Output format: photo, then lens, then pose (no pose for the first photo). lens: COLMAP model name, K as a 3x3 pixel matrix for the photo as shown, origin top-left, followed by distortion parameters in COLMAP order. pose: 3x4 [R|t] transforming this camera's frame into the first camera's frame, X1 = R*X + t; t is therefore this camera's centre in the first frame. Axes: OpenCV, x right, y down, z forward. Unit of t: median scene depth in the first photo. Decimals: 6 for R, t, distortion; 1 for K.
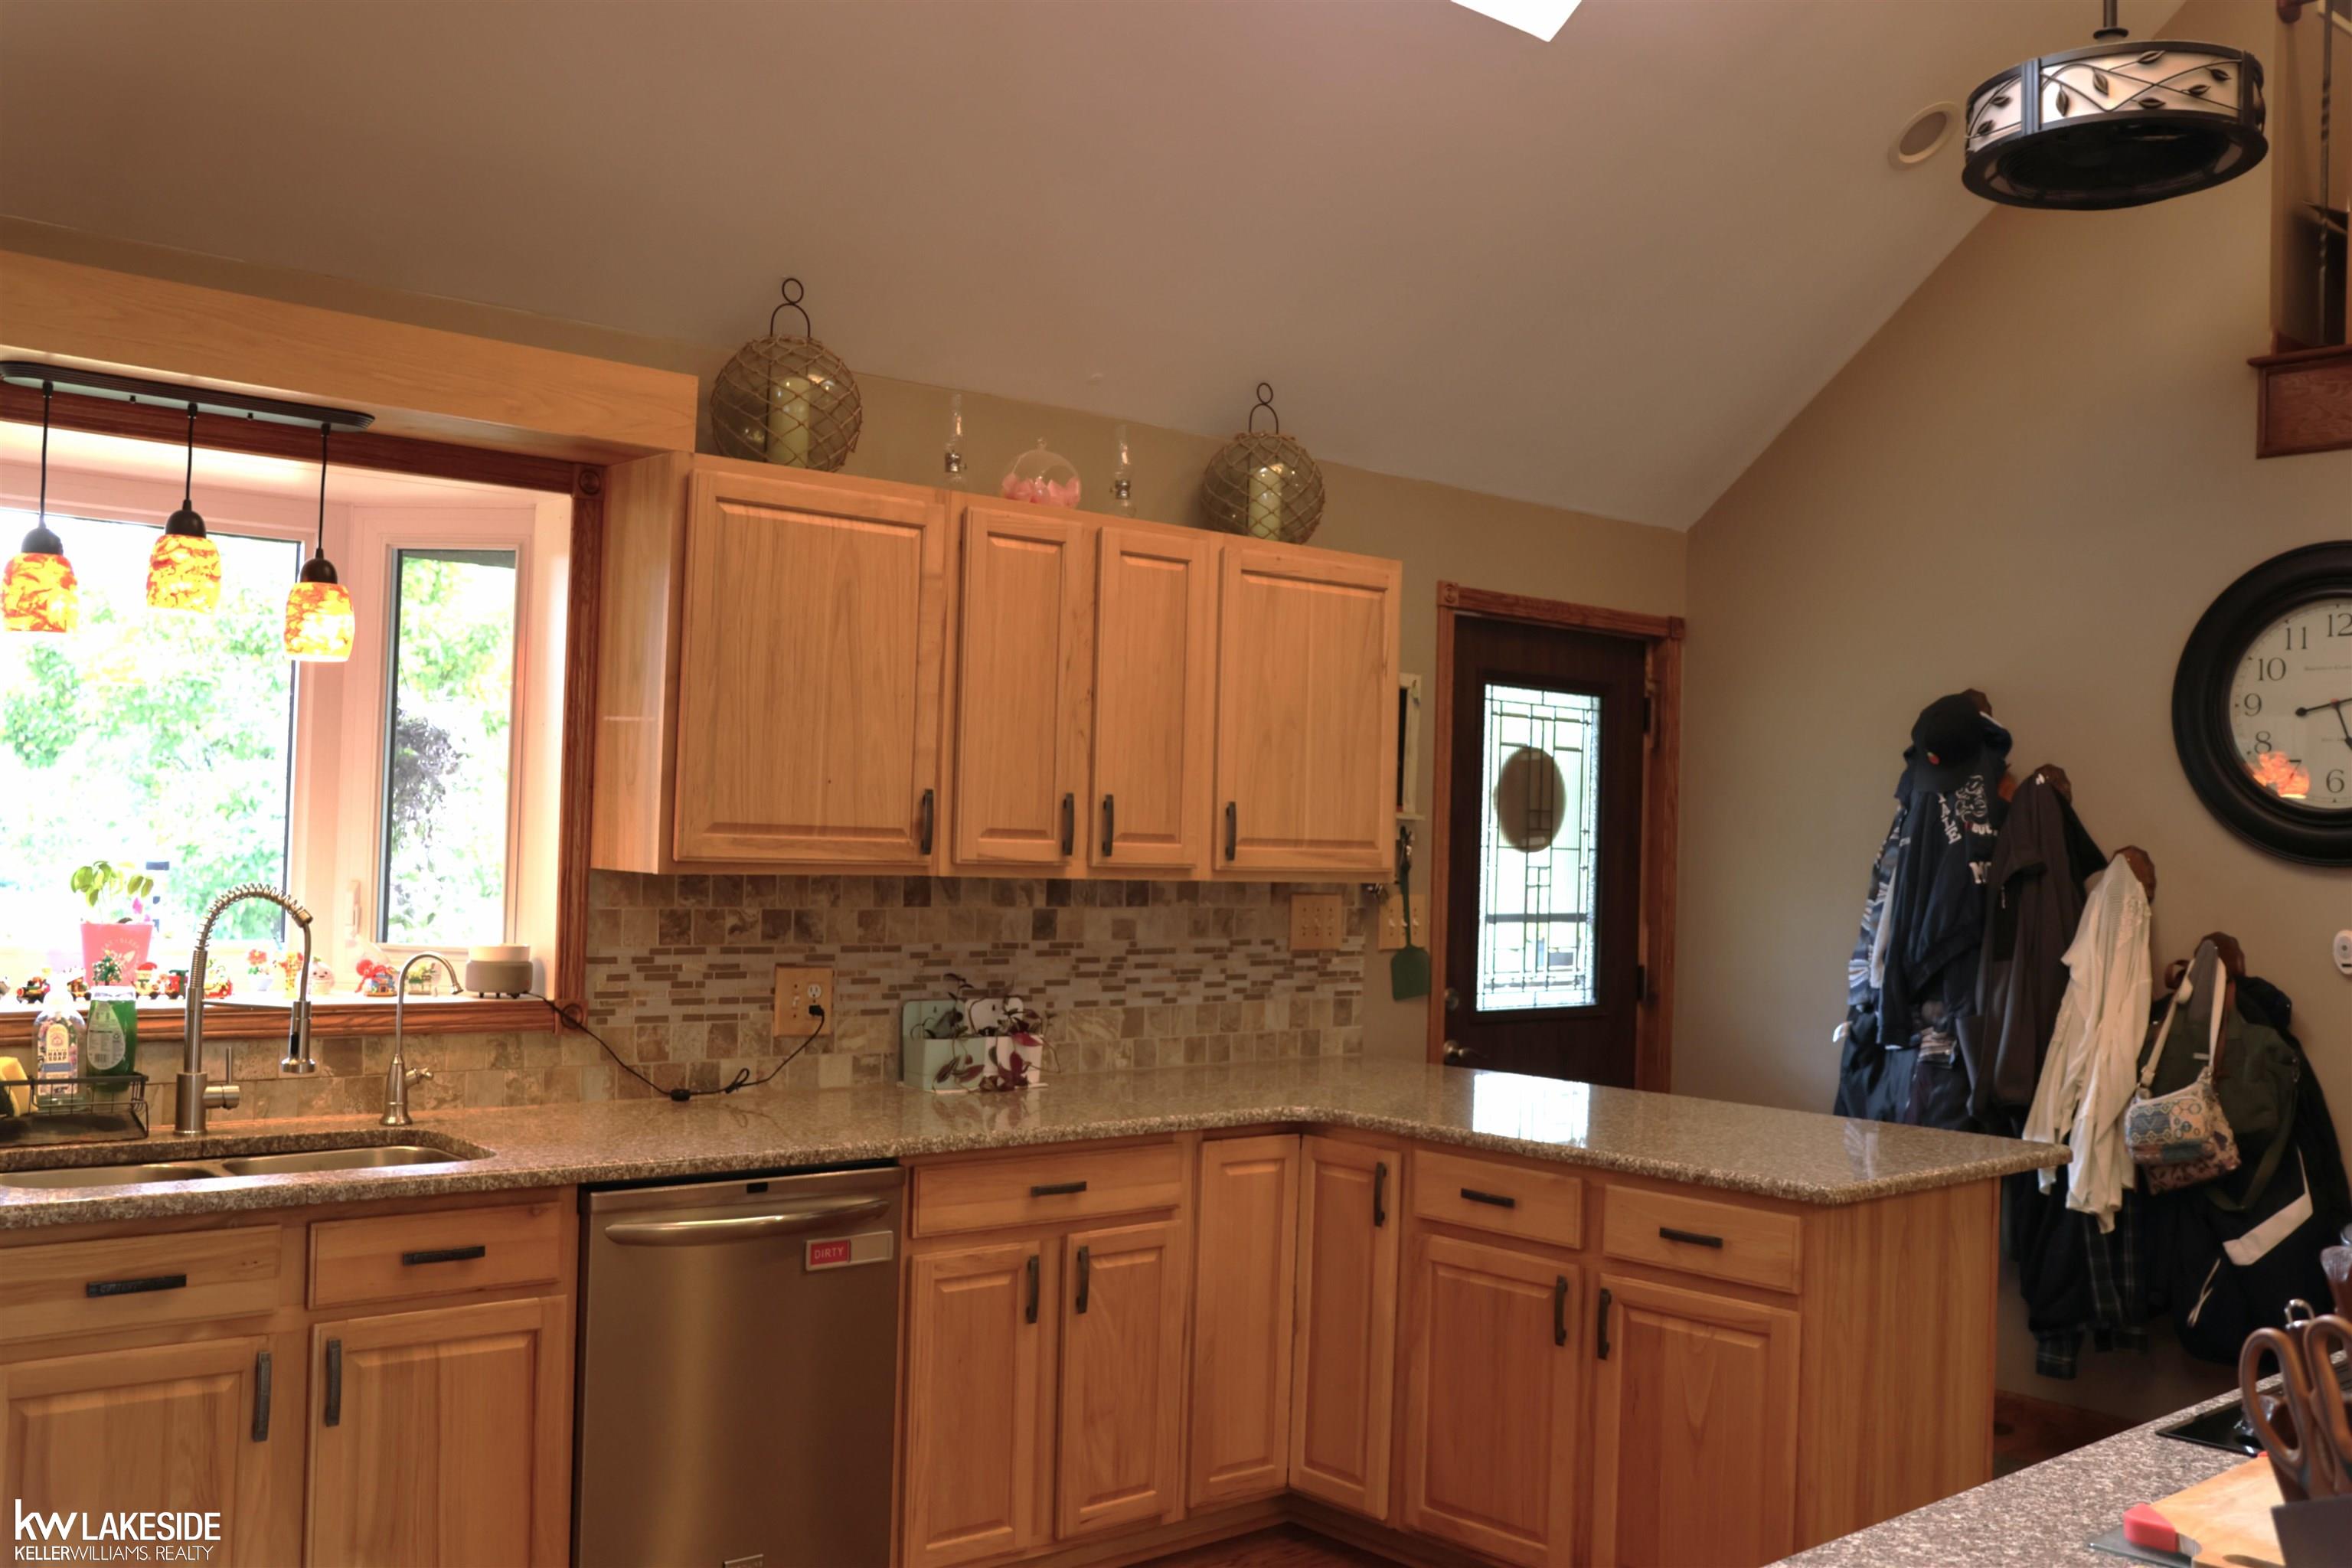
lens RADIAL K [[2139.5, 0, 1176.0], [0, 2139.5, 784.0], [0, 0, 1]] dist [-0.080561, 0.006524]
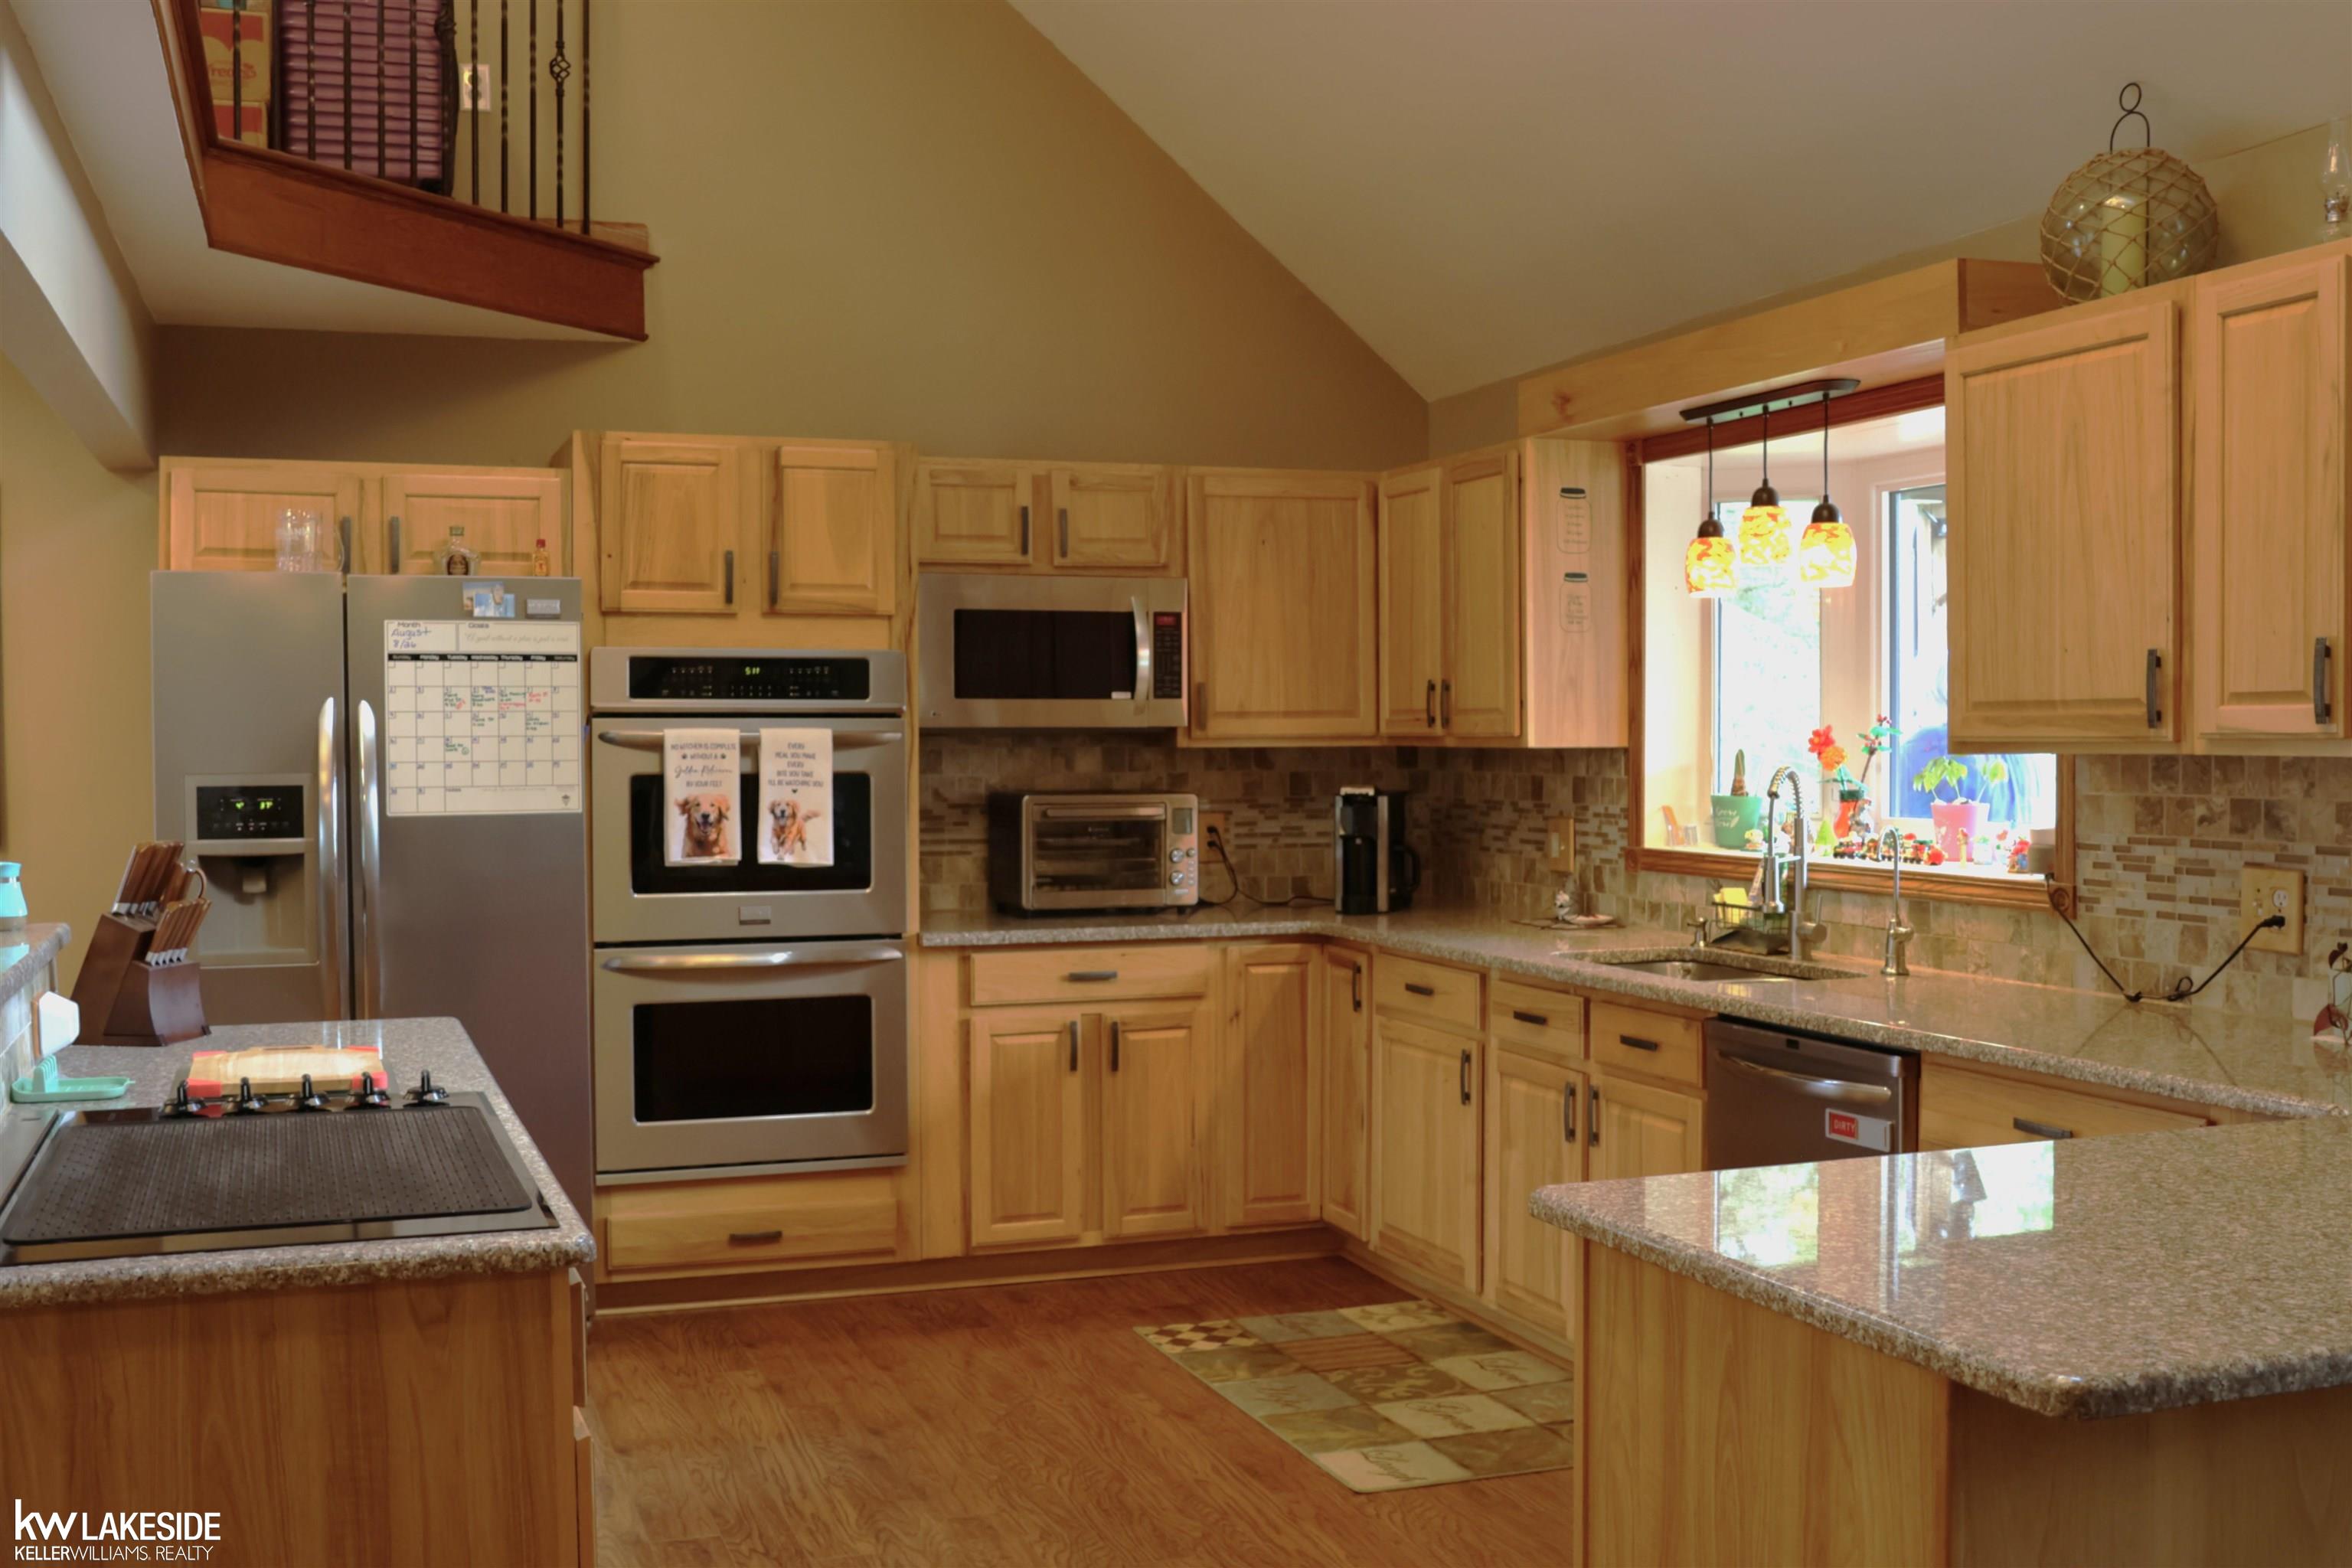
lens RADIAL K [[2340.9, 0, 1176.0], [0, 2340.9, 784.0], [0, 0, 1]] dist [-0.110079, 0.158429]
pose [[-0.356617, -0.009133, -0.934206, 0.816914], [0.019522, 0.999661, -0.017226, 0.059899], [0.934047, -0.024381, -0.356318, 0.921023]]
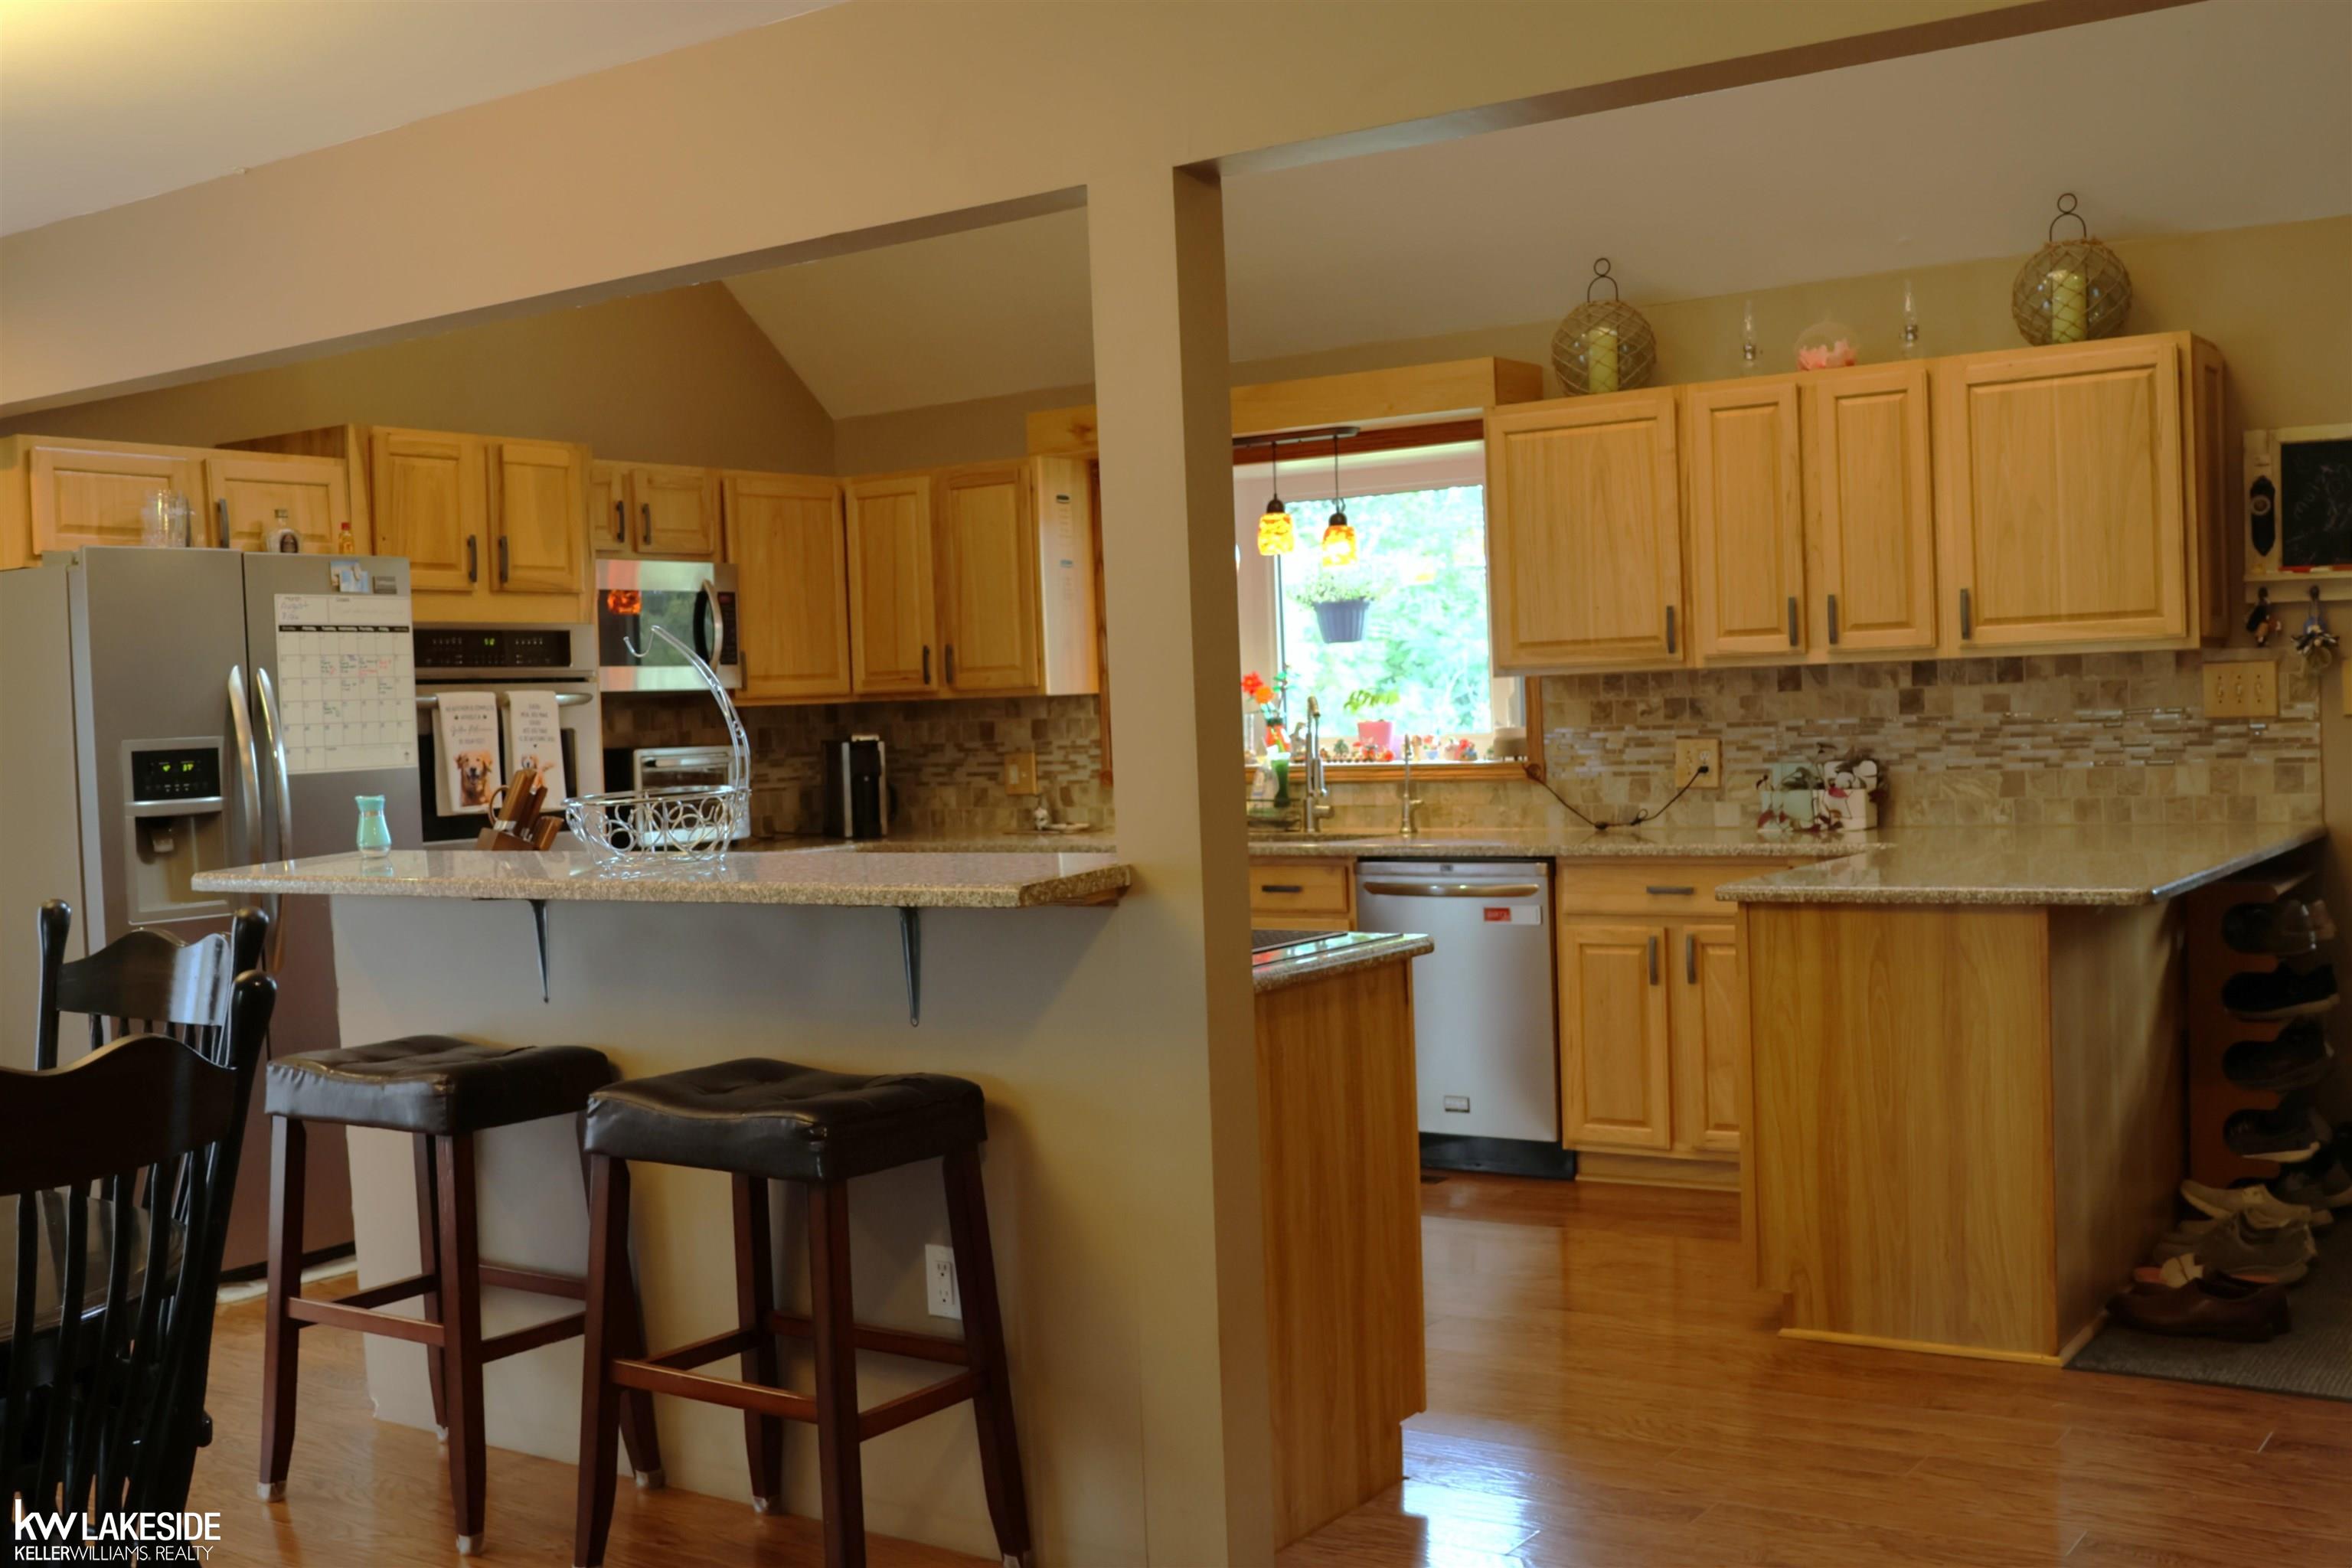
lens RADIAL K [[2416.2, 0, 1176.0], [0, 2416.2, 784.0], [0, 0, 1]] dist [-0.092242, 0.008106]
pose [[0.247519, -0.009063, -0.968841, 1.255545], [0.071871, 0.997373, 0.009032, 0.076827], [0.966214, -0.071867, 0.247520, 0.283840]]
